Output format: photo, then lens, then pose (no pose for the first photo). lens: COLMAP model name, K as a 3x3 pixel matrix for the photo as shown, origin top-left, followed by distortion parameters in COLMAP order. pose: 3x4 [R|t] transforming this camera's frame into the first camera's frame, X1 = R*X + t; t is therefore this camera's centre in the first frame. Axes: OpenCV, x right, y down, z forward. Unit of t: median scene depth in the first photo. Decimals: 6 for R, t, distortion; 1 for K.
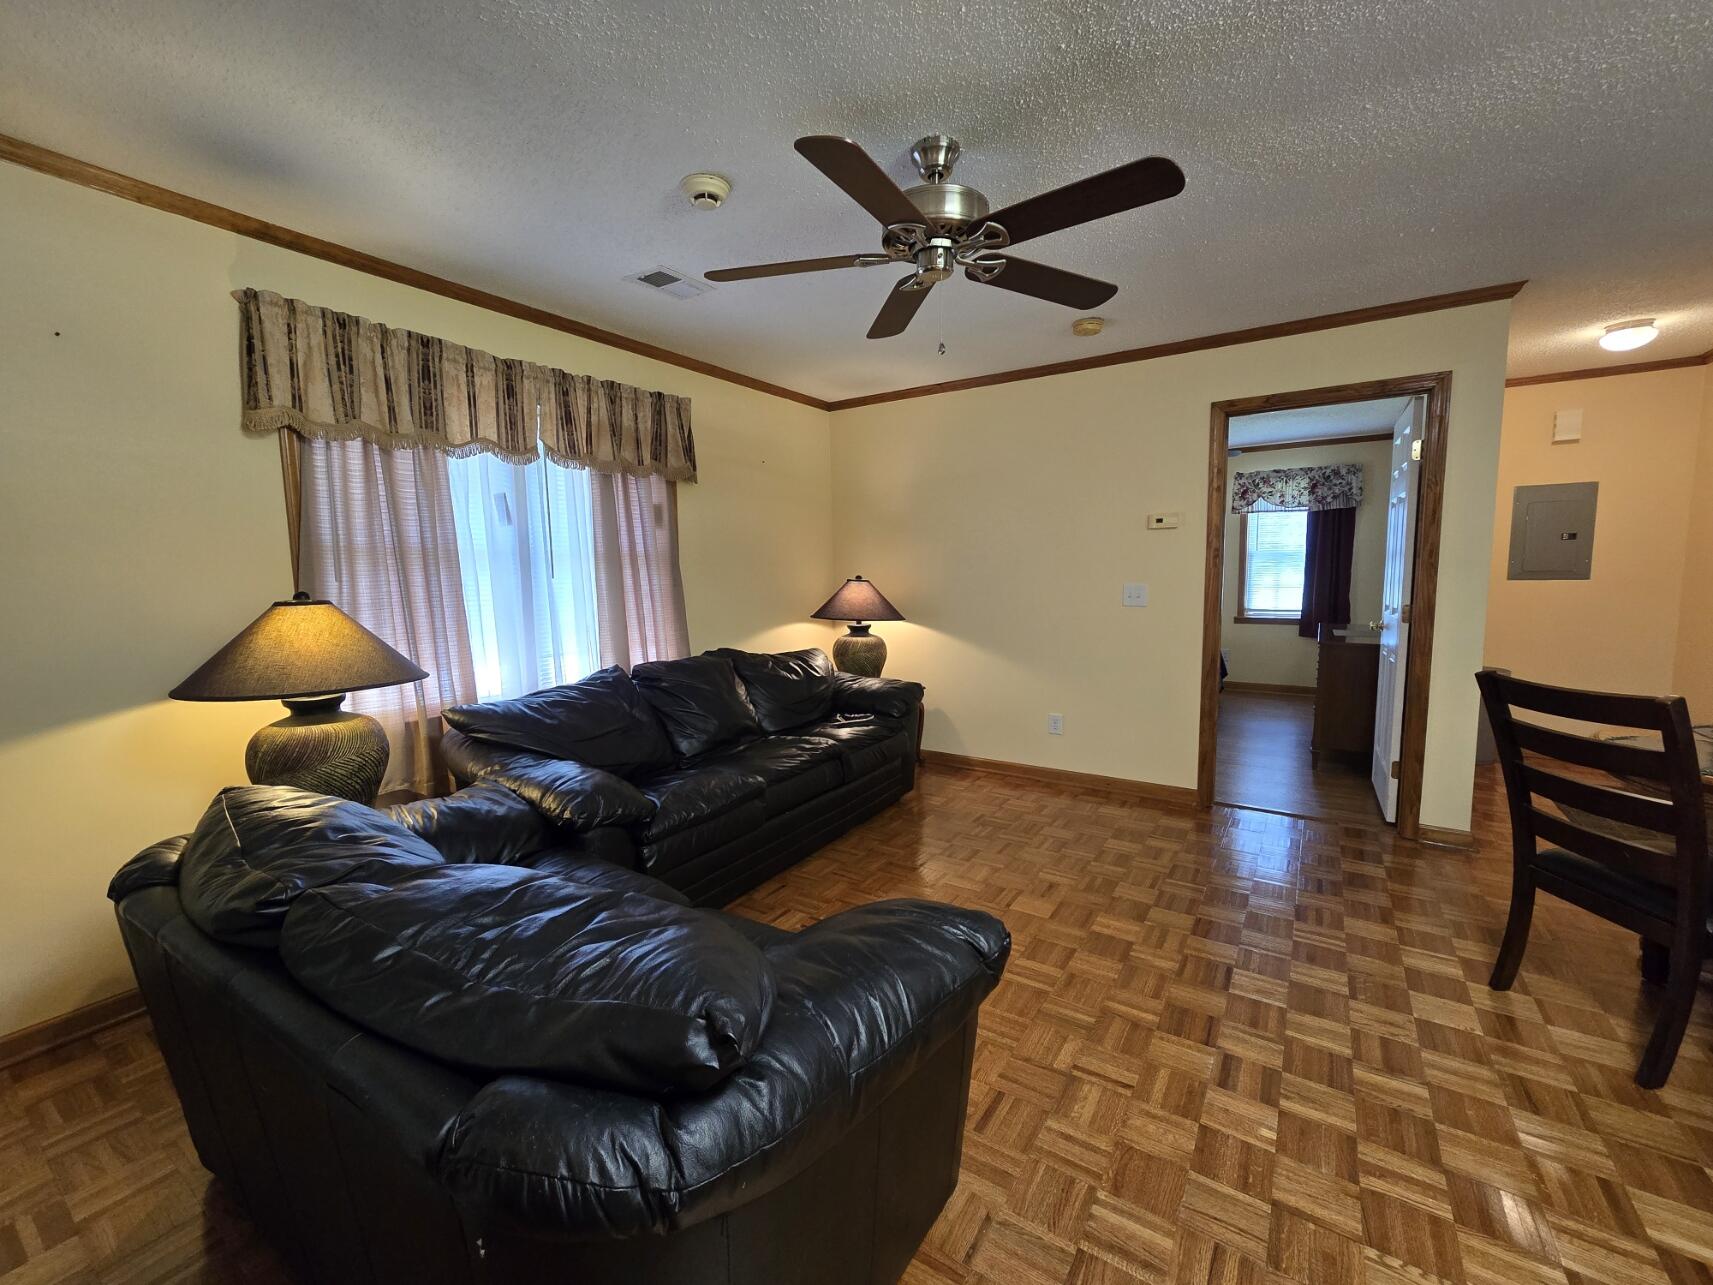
lens RADIAL K [[700.7, 0, 856.5], [0, 700.7, 642.5], [0, 0, 1]] dist [-0.004823, 0.002802]
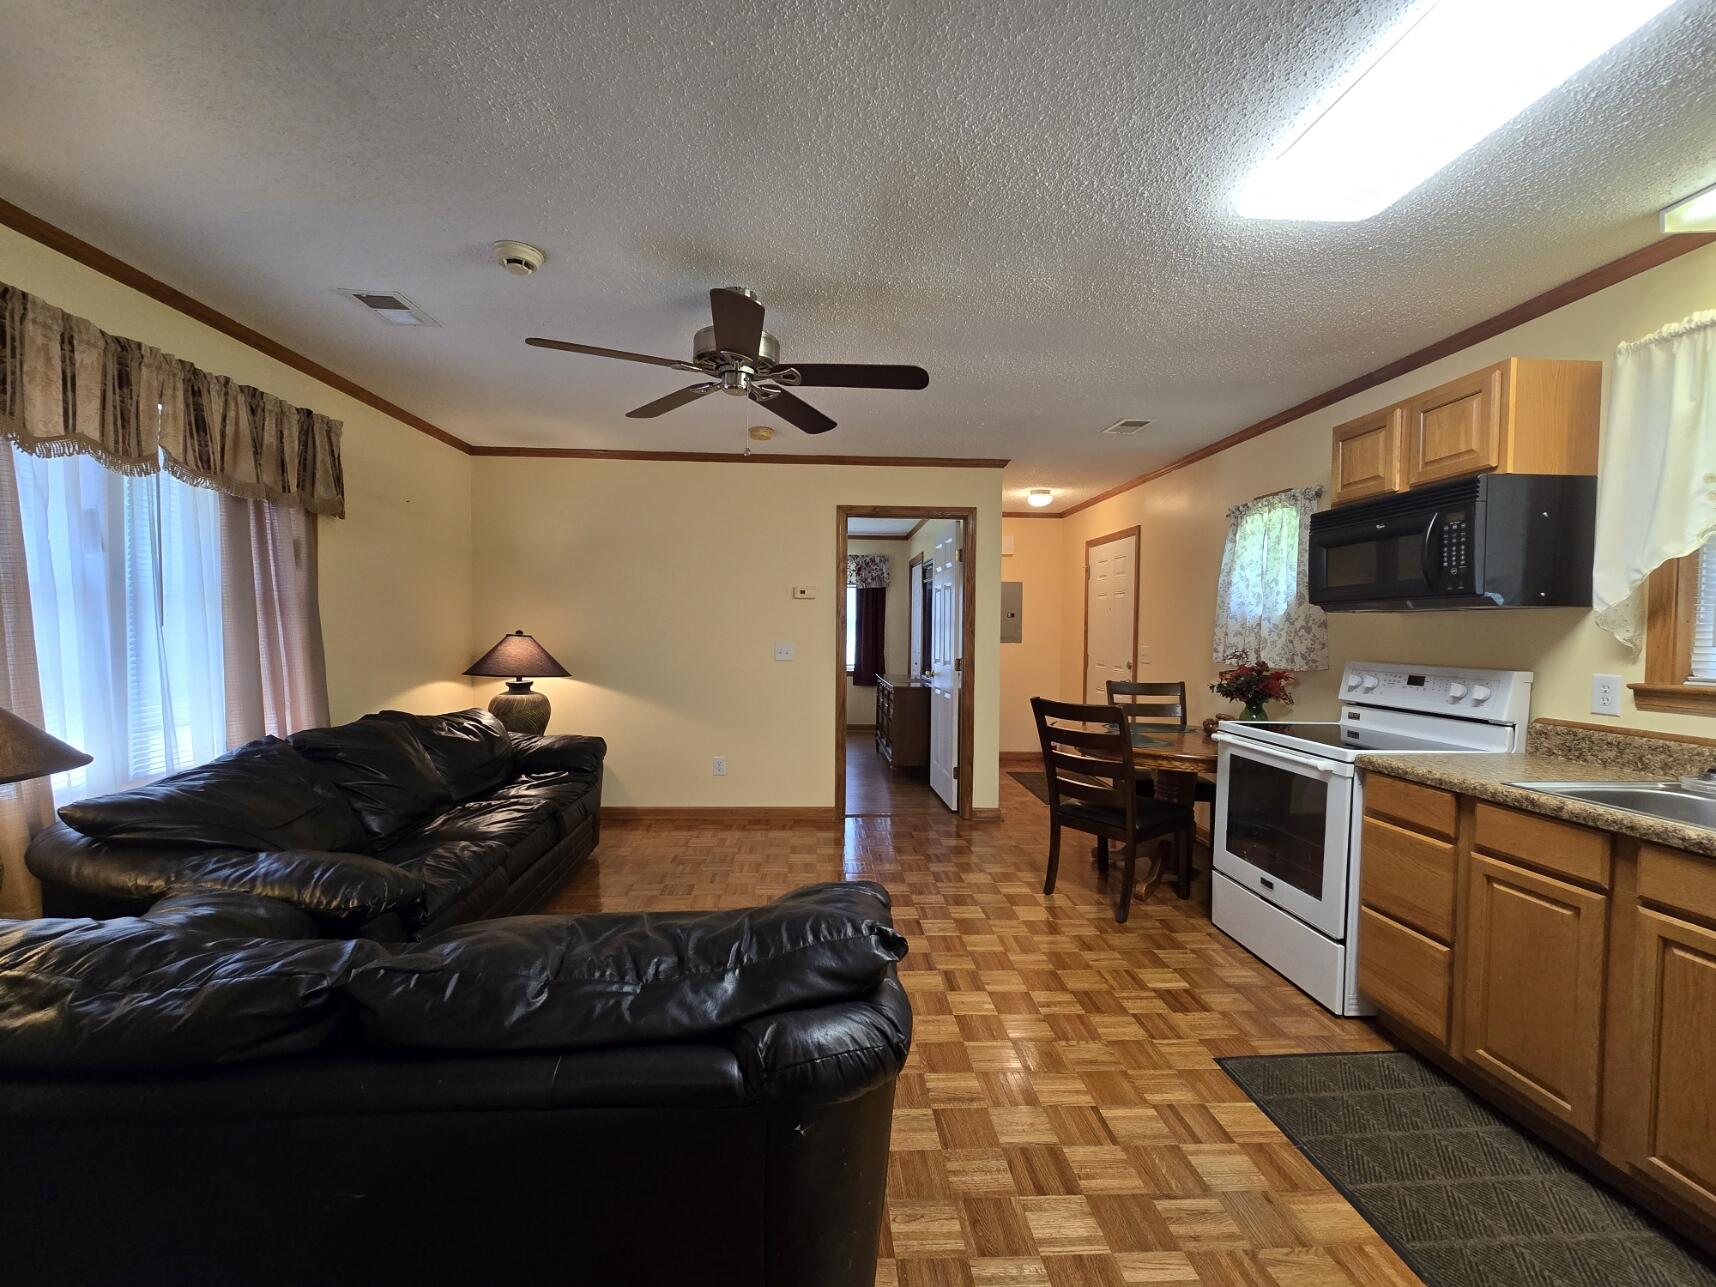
lens RADIAL K [[688.2, 0, 858.0], [0, 688.2, 643.5], [0, 0, 1]] dist [0.000847, -0.000060]
pose [[0.803847, 0.010431, 0.594745, -0.276558], [0.037976, 0.996907, -0.068812, 0.007071], [-0.593623, 0.077900, 0.800964, -0.043166]]
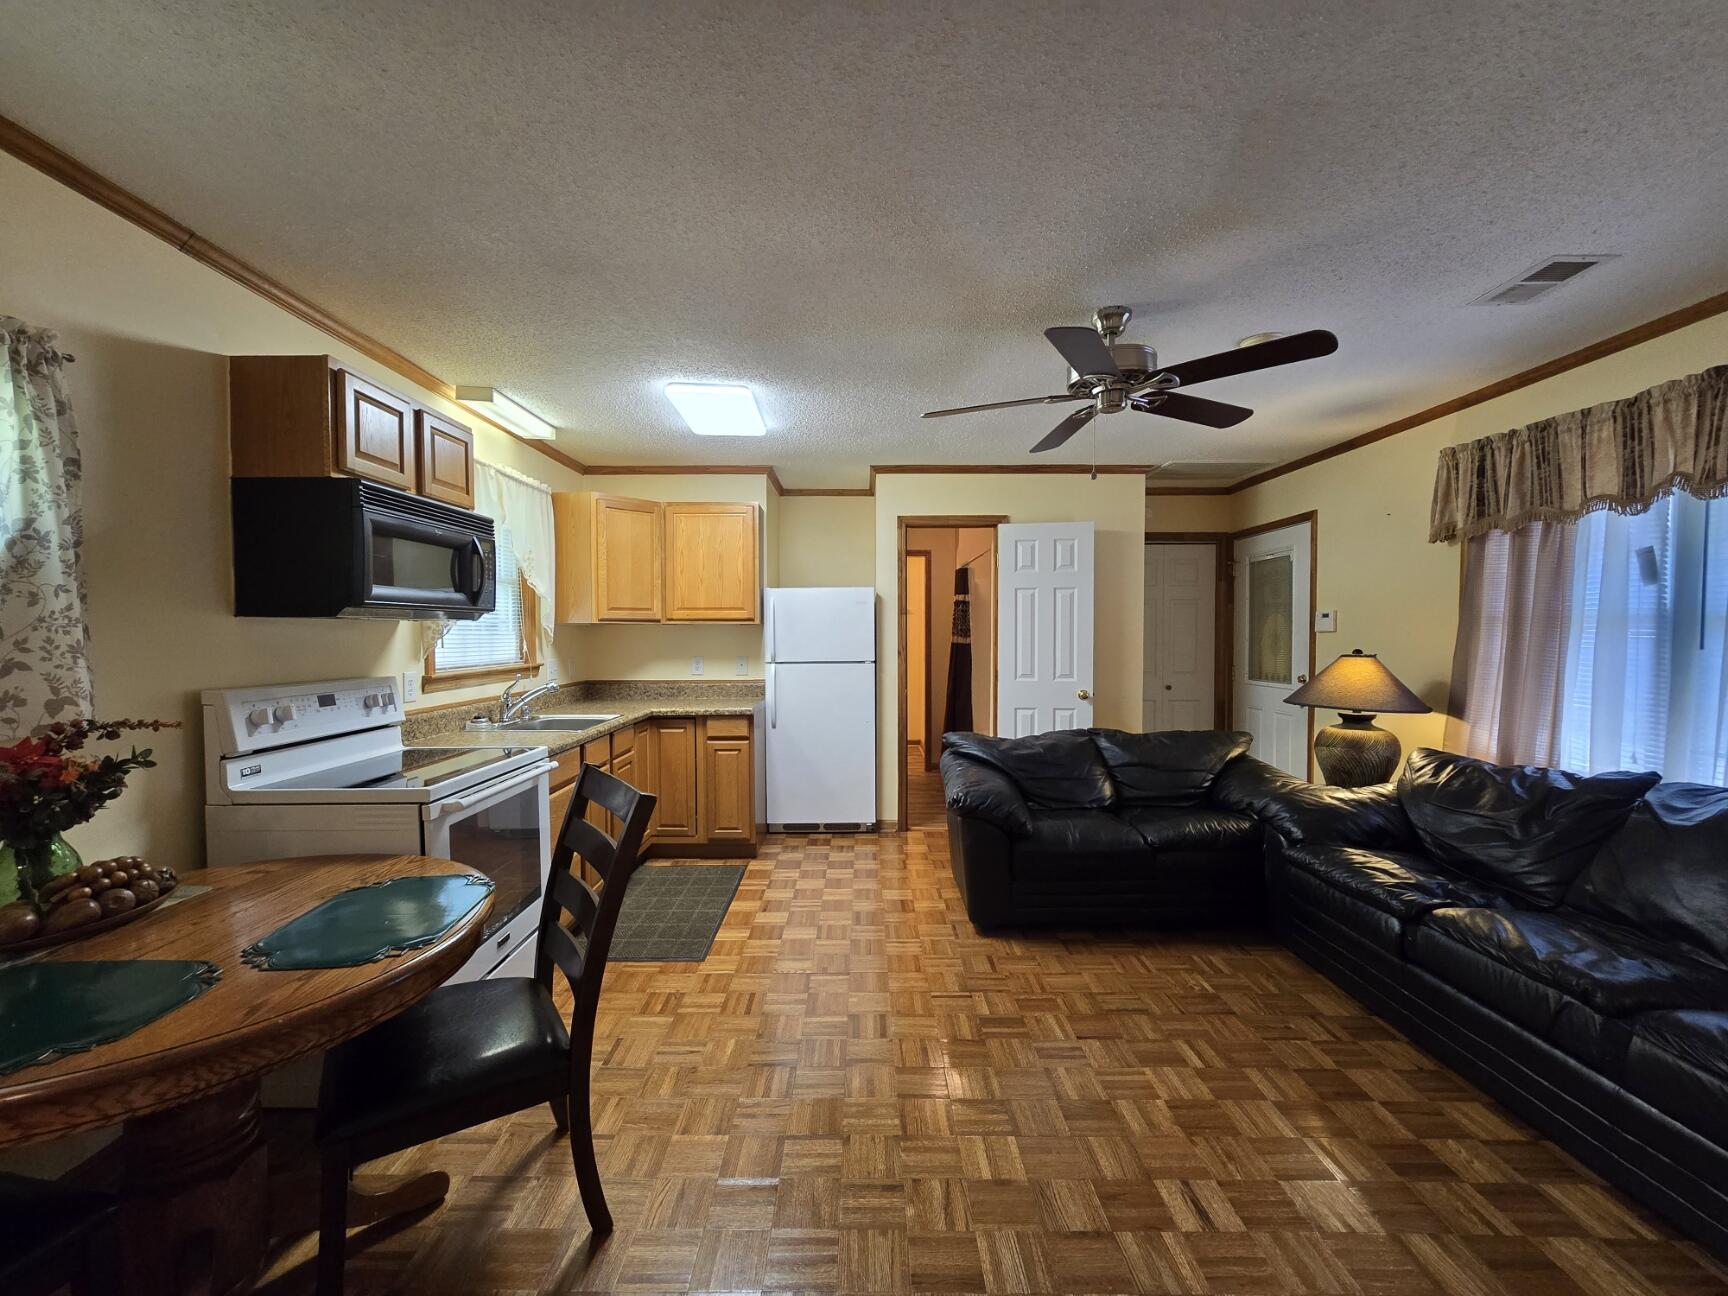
lens RADIAL K [[690.7, 0, 864.0], [0, 690.7, 648.0], [0, 0, 1]] dist [0.000275, -0.000002]
pose [[-0.835095, 0.021489, -0.549685, 0.718375], [-0.047992, 0.992581, 0.111713, -0.131756], [0.548008, 0.119671, -0.827869, 1.127223]]
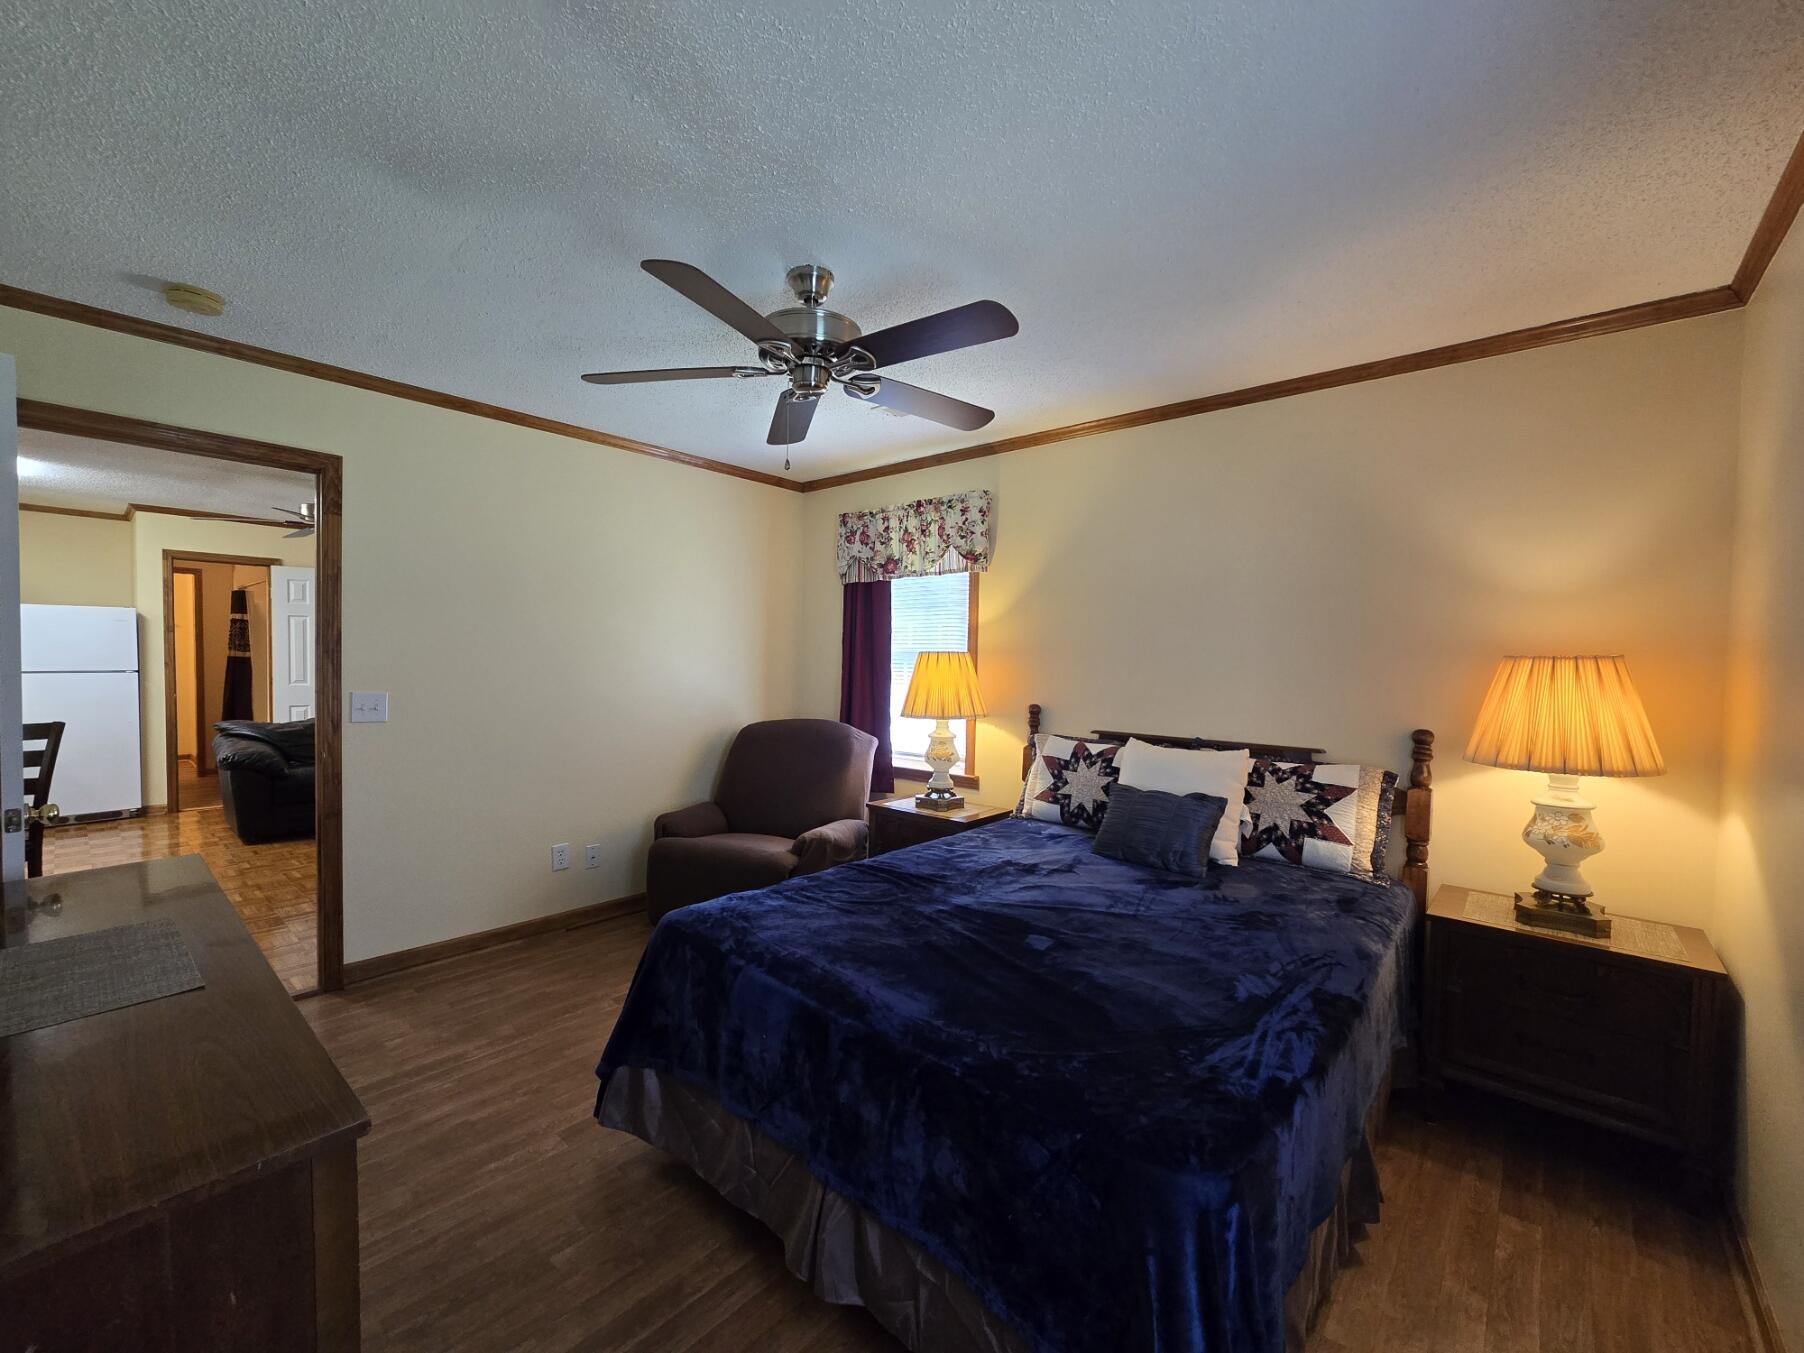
lens RADIAL K [[741.7, 0, 902.0], [0, 741.7, 676.5], [0, 0, 1]] dist [-0.003846, -0.000197]
pose [[-0.136239, 0.037070, -0.989982, 1.479567], [-0.115412, 0.991901, 0.053024, -0.248774], [0.983930, 0.121480, -0.130858, 2.074829]]
